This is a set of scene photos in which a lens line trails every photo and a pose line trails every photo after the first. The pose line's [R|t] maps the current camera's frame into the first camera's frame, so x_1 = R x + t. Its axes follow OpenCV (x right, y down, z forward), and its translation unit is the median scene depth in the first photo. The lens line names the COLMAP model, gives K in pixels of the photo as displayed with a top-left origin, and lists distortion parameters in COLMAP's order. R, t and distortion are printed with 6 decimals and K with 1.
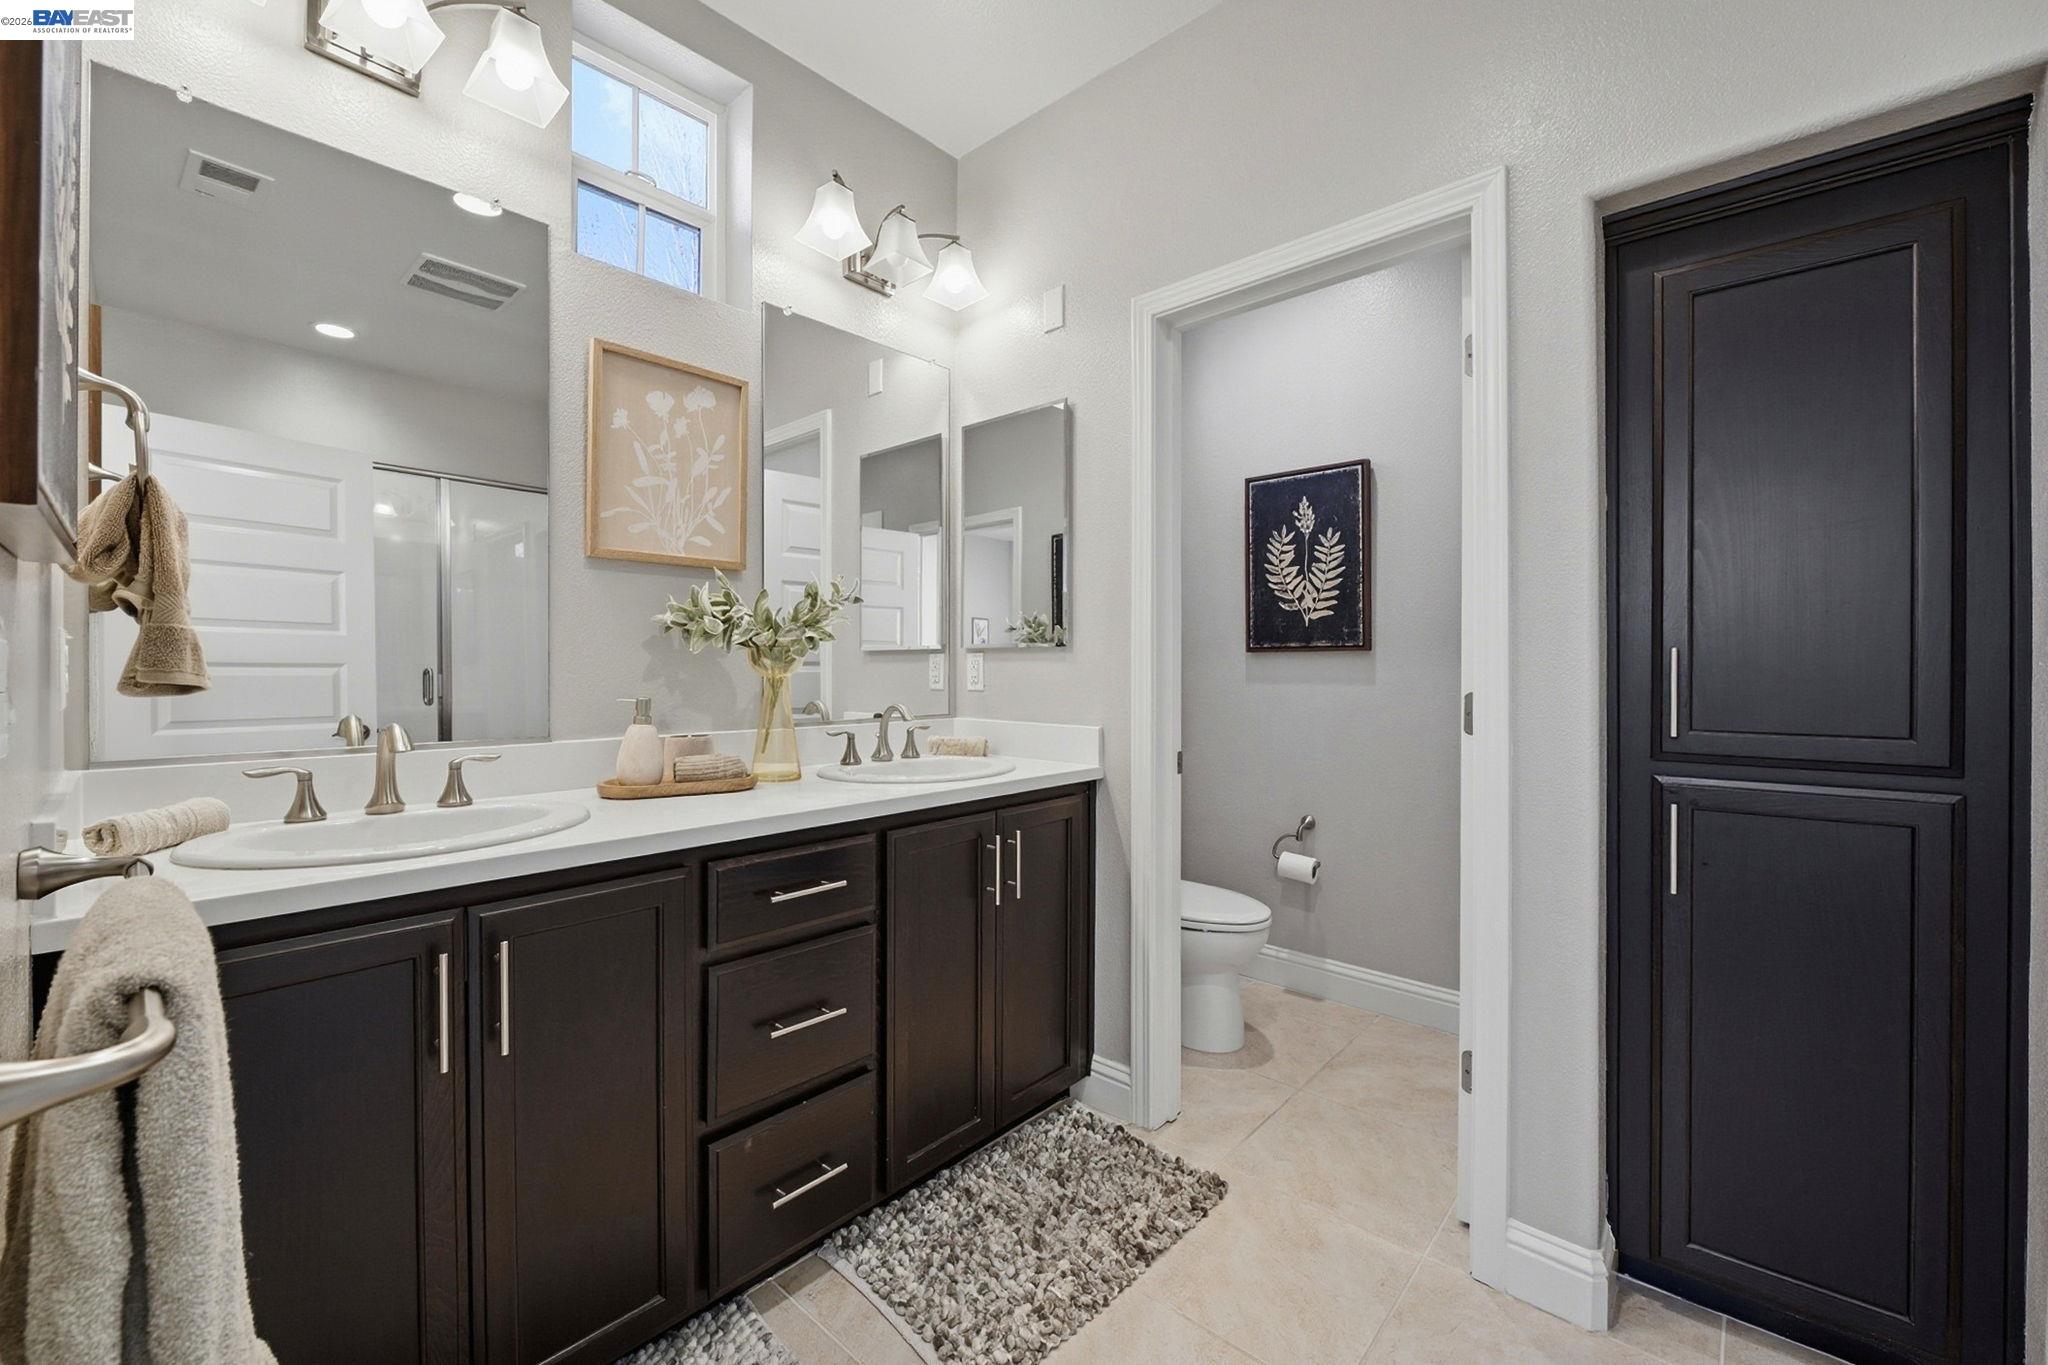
lens RADIAL K [[823.2, 0, 1023.1], [0, 823.2, 666.7], [0, 0, 1]] dist [-0.007538, -0.000267]
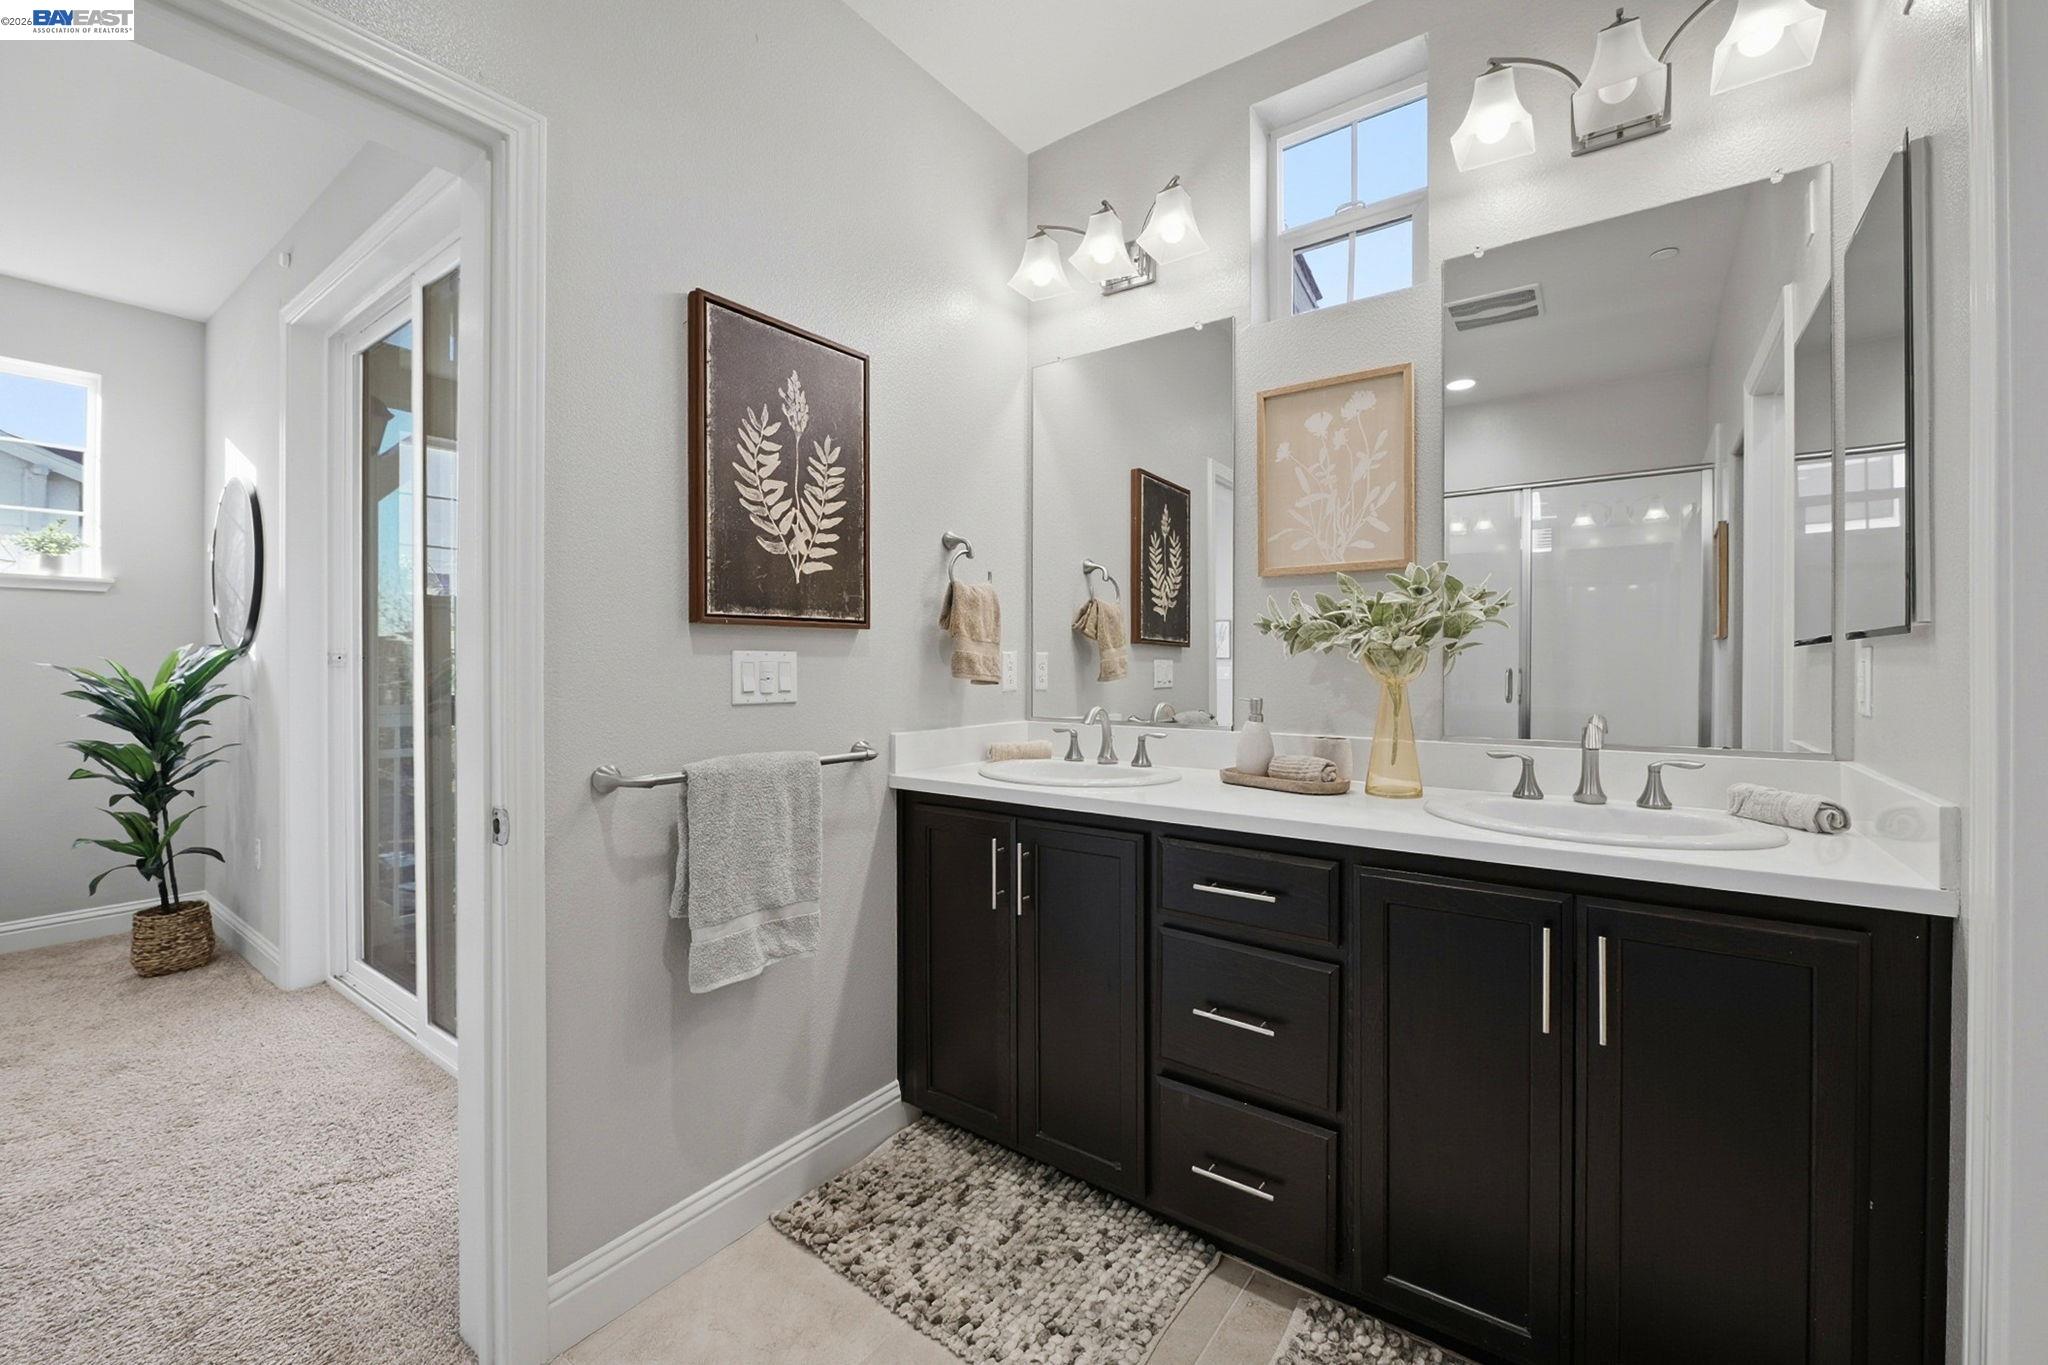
lens RADIAL K [[817.2, 0, 1029.6], [0, 817.2, 658.3], [0, 0, 1]] dist [-0.001484, -0.000169]
pose [[0.109331, -0.006344, -0.993985, 0.566423], [0.002624, 0.999978, -0.006093, -0.009823], [0.994002, -0.001942, 0.109345, 0.502688]]
